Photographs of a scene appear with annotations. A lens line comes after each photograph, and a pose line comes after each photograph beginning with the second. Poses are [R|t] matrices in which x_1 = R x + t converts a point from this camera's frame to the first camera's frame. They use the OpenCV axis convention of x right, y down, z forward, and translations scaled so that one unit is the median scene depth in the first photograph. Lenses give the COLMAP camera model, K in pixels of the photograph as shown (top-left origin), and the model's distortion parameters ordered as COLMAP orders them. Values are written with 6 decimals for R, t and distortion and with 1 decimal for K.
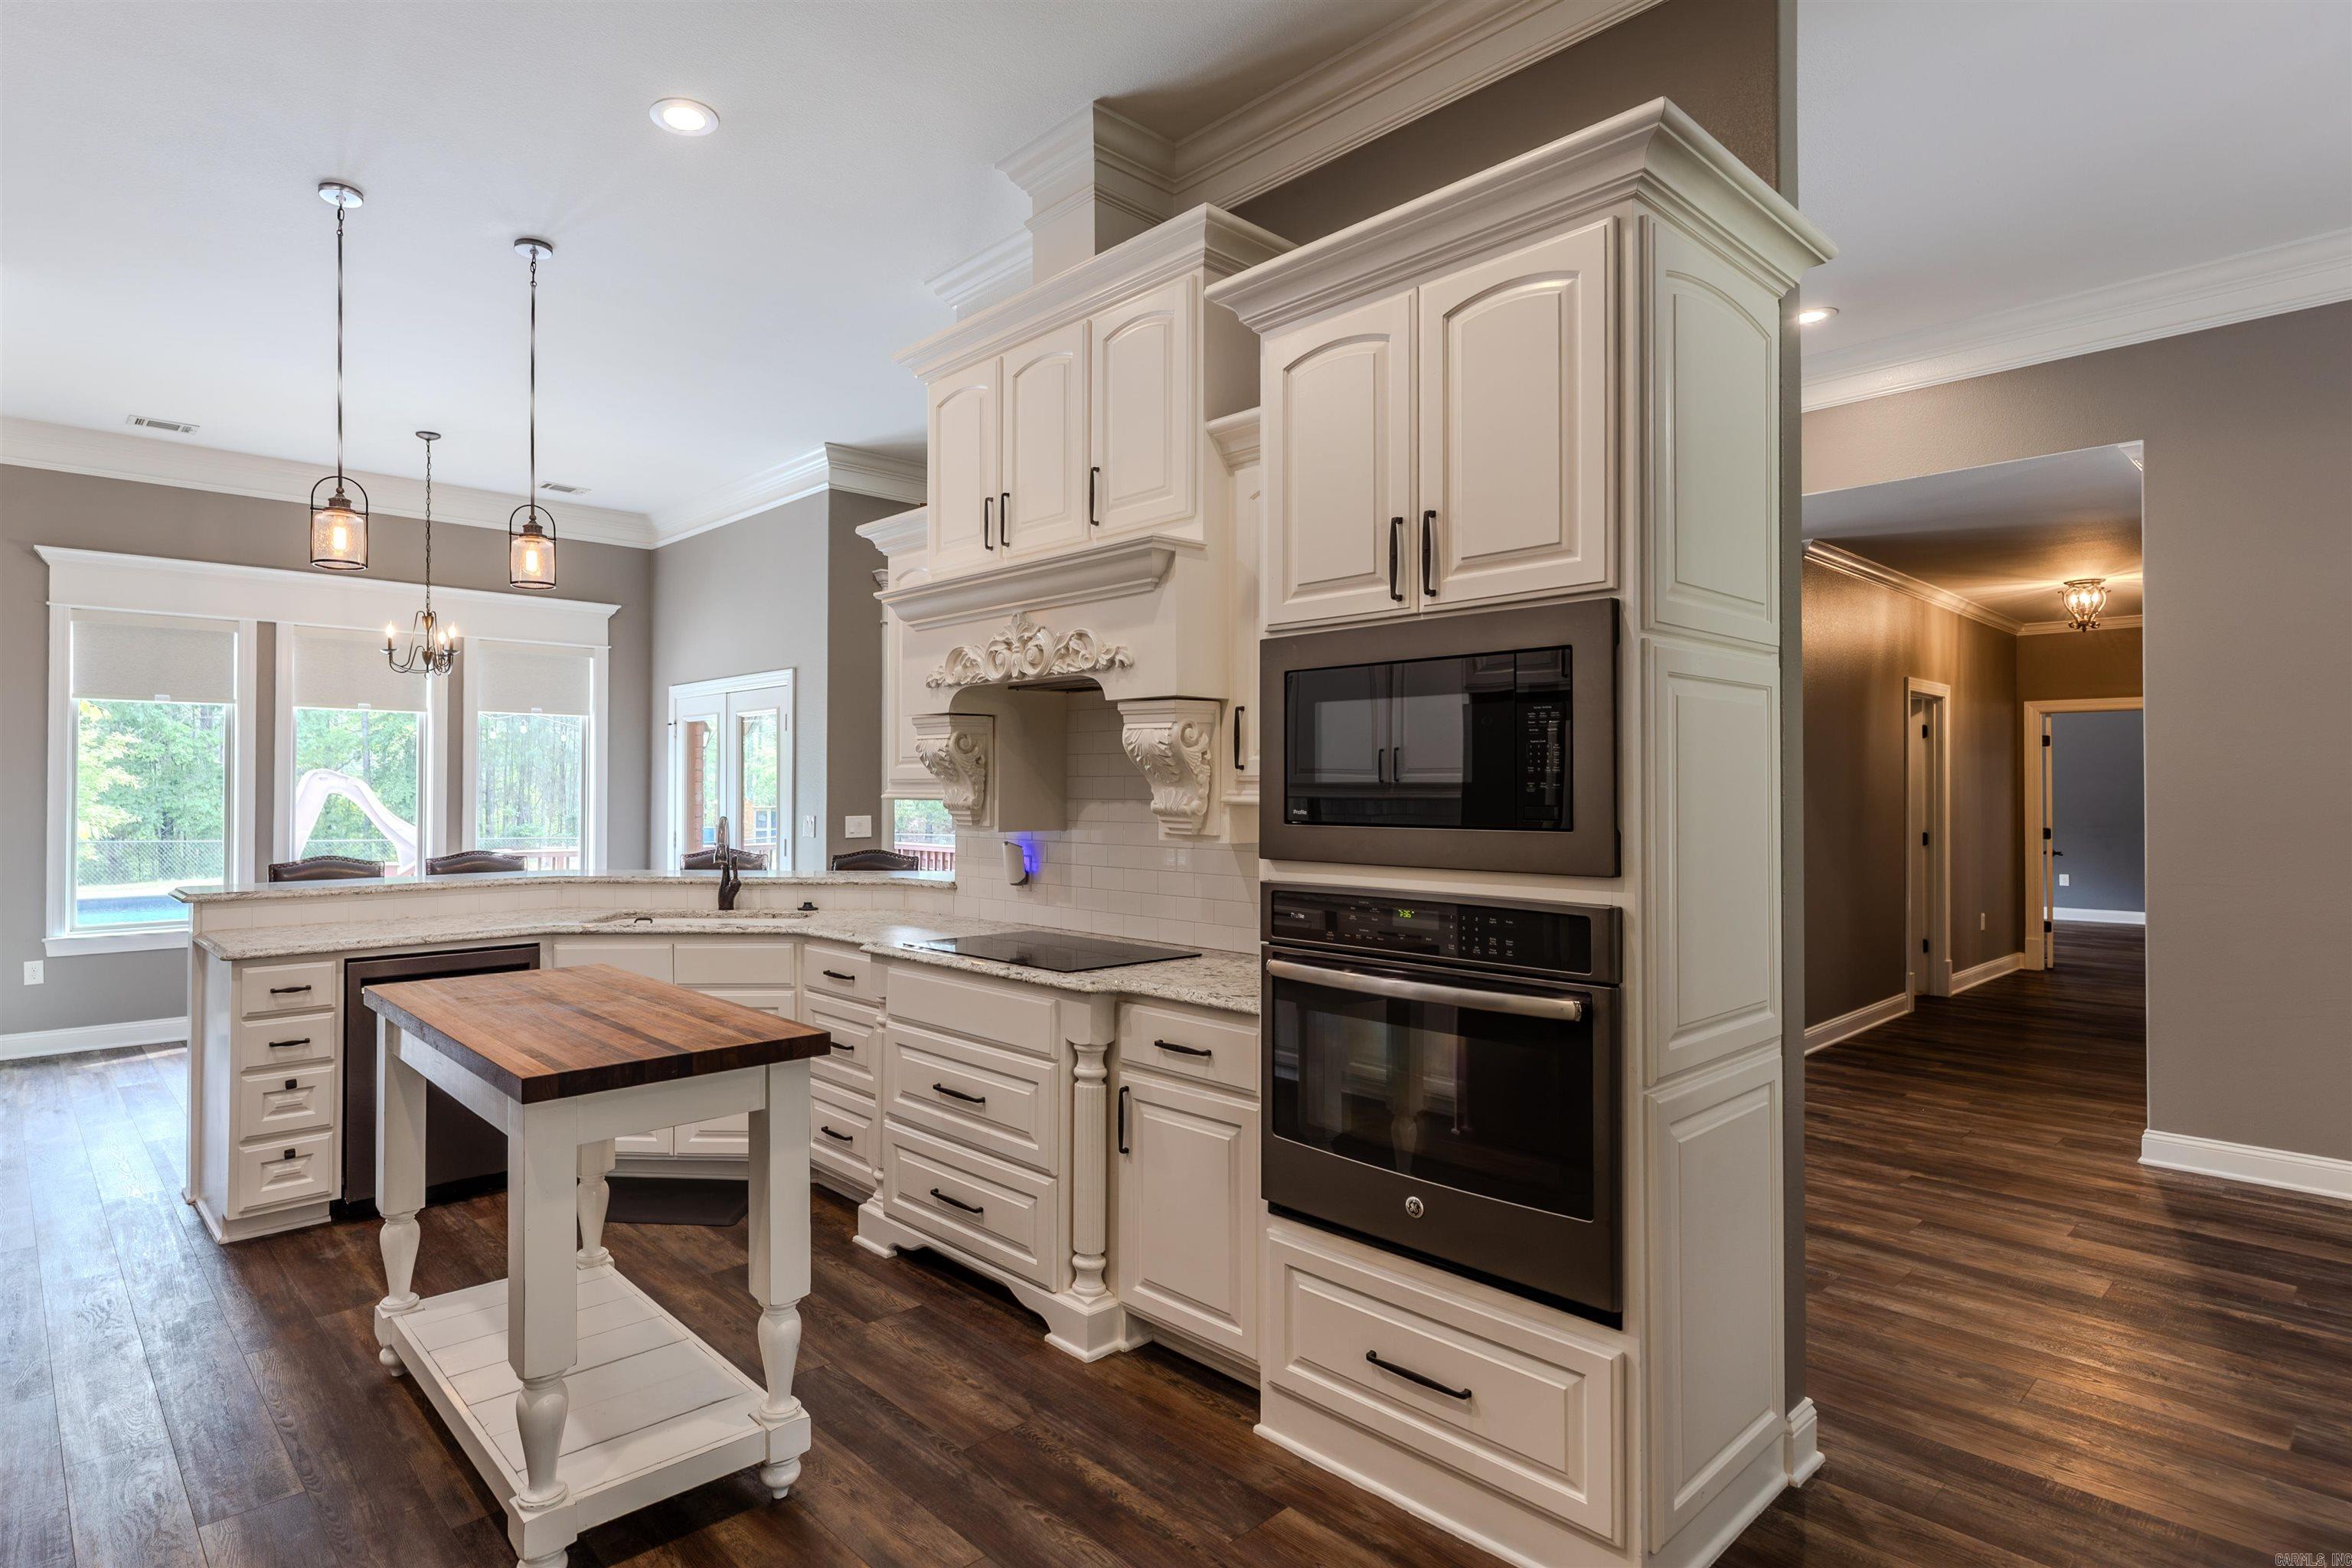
lens RADIAL K [[1235.5, 0, 1066.5], [0, 1235.5, 771.2], [0, 0, 1]] dist [0.004521, -0.000945]
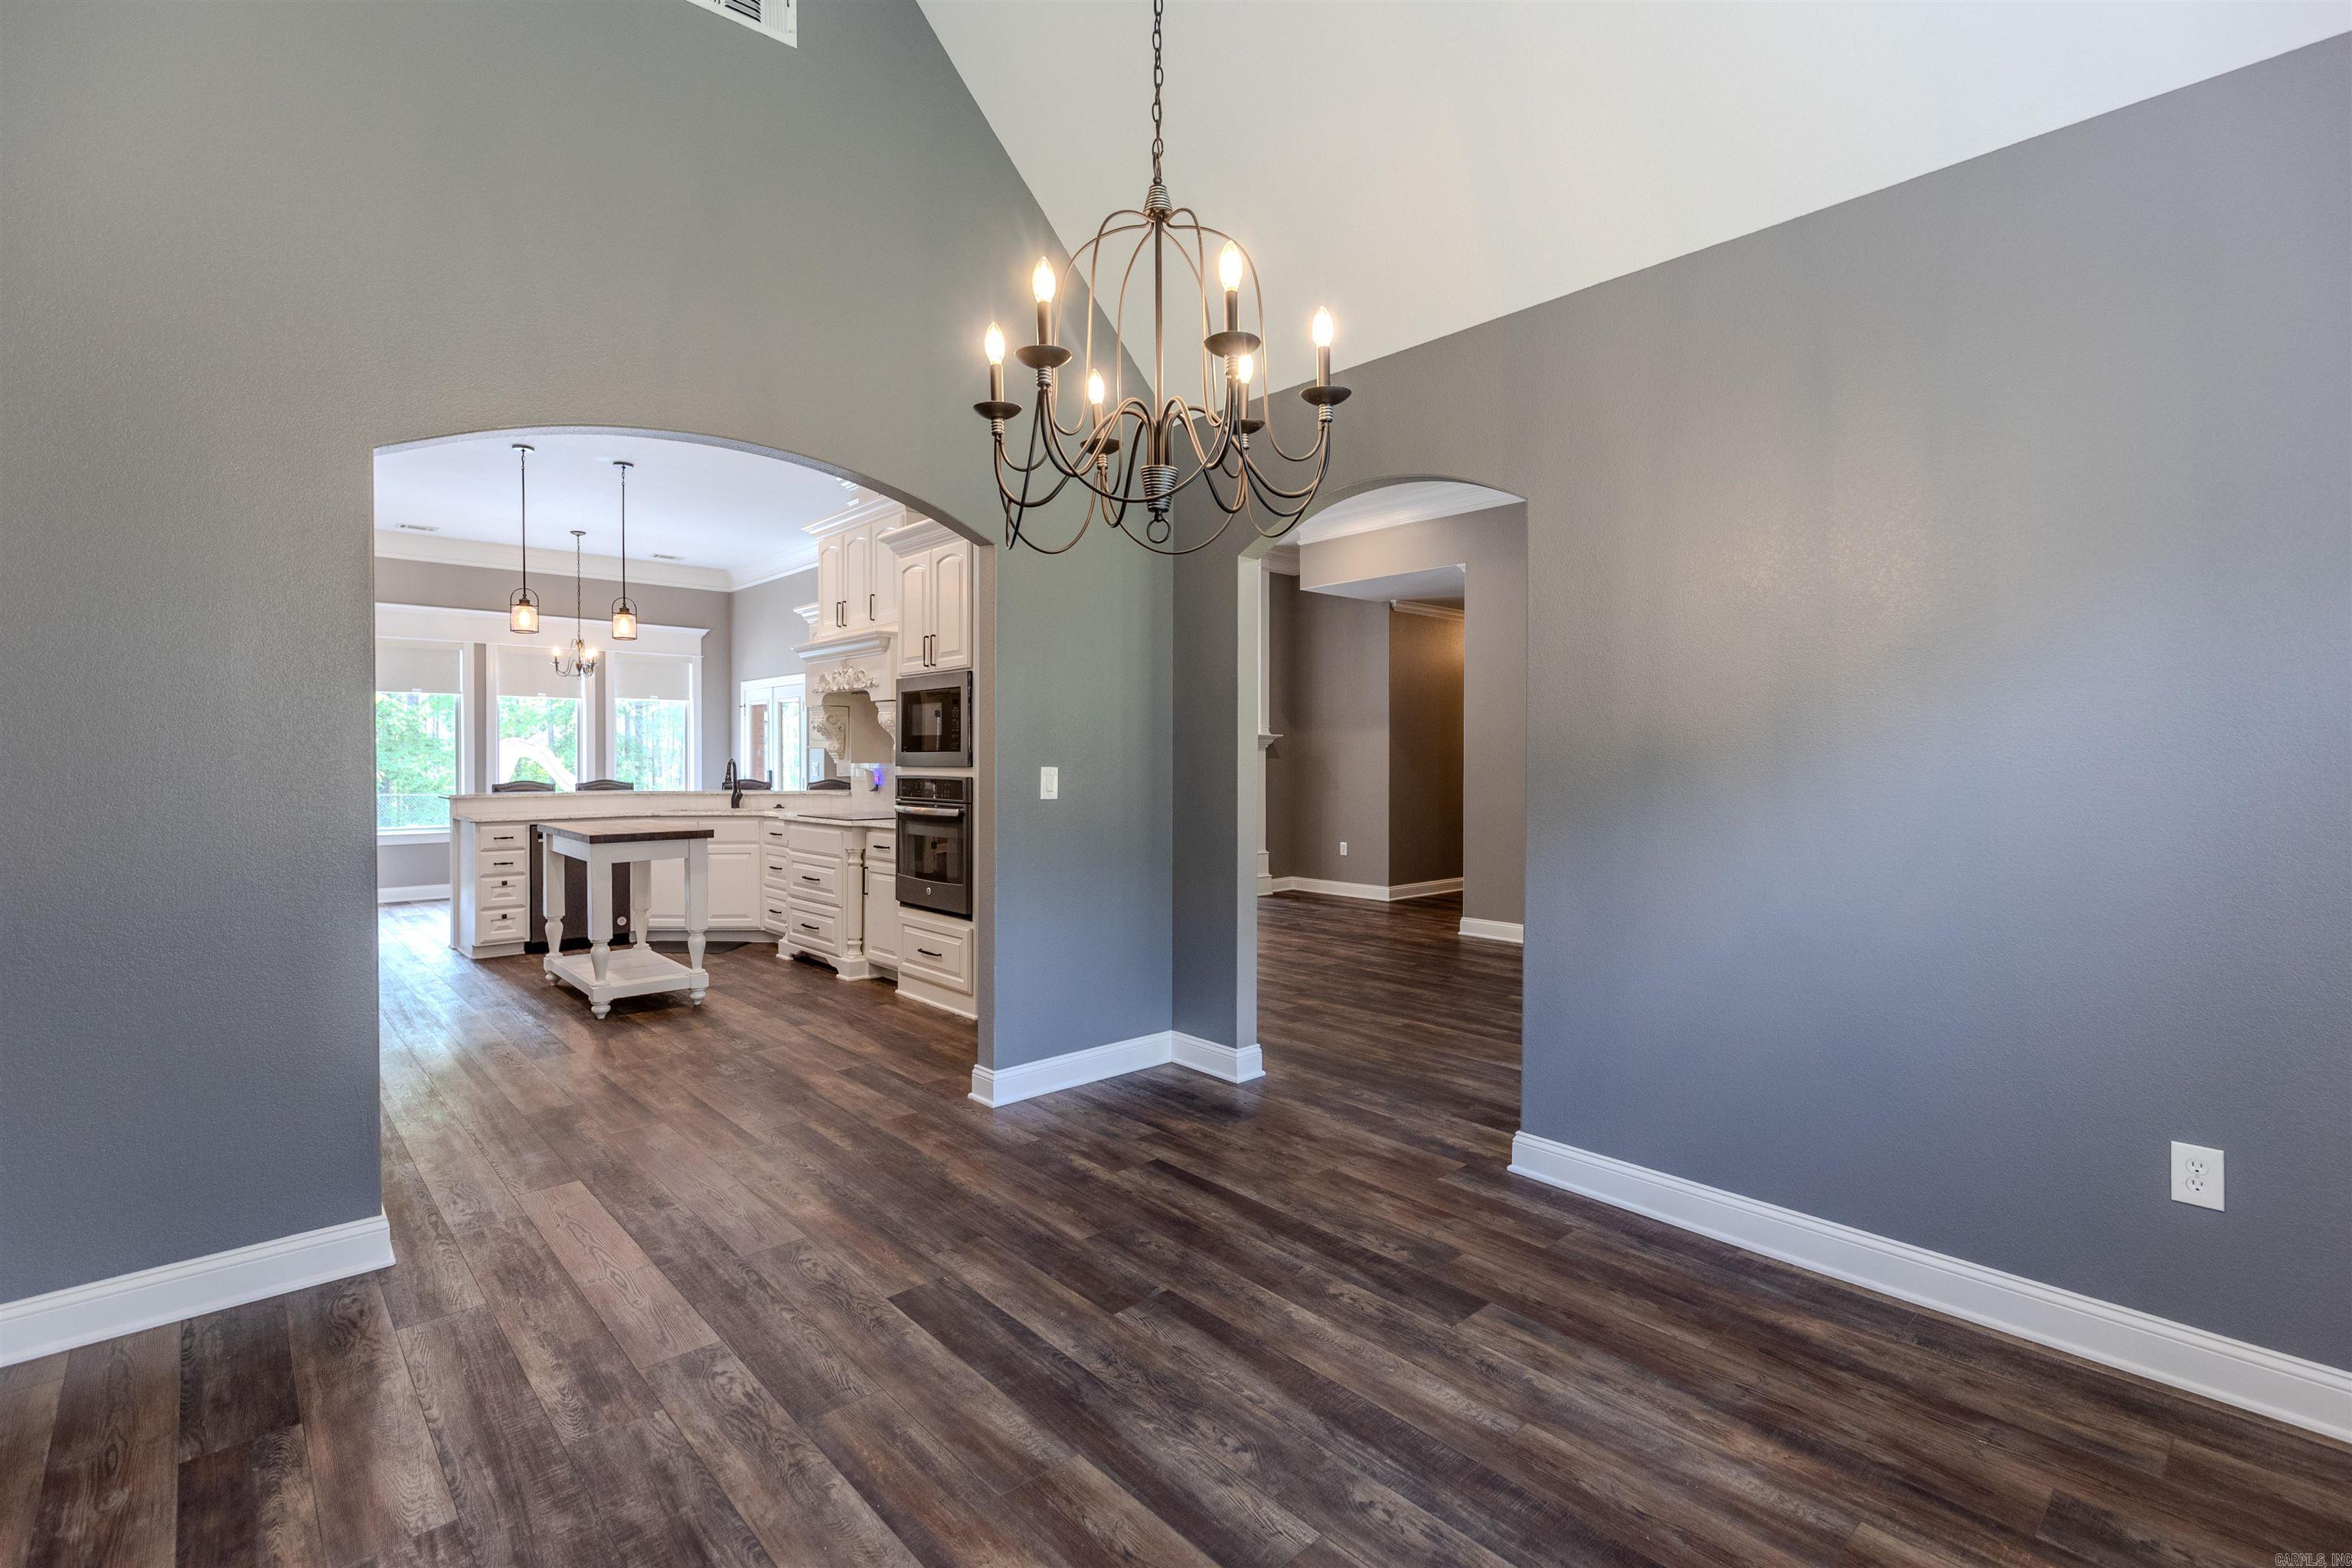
lens RADIAL K [[1090.2, 0, 1199.2], [0, 1090.2, 769.2], [0, 0, 1]] dist [0.003004, -0.001389]
pose [[0.999795, 0.001001, 0.020242, 0.494216], [-0.001493, 0.999703, 0.024315, 0.014942], [-0.020212, -0.024340, 0.999499, -0.836347]]
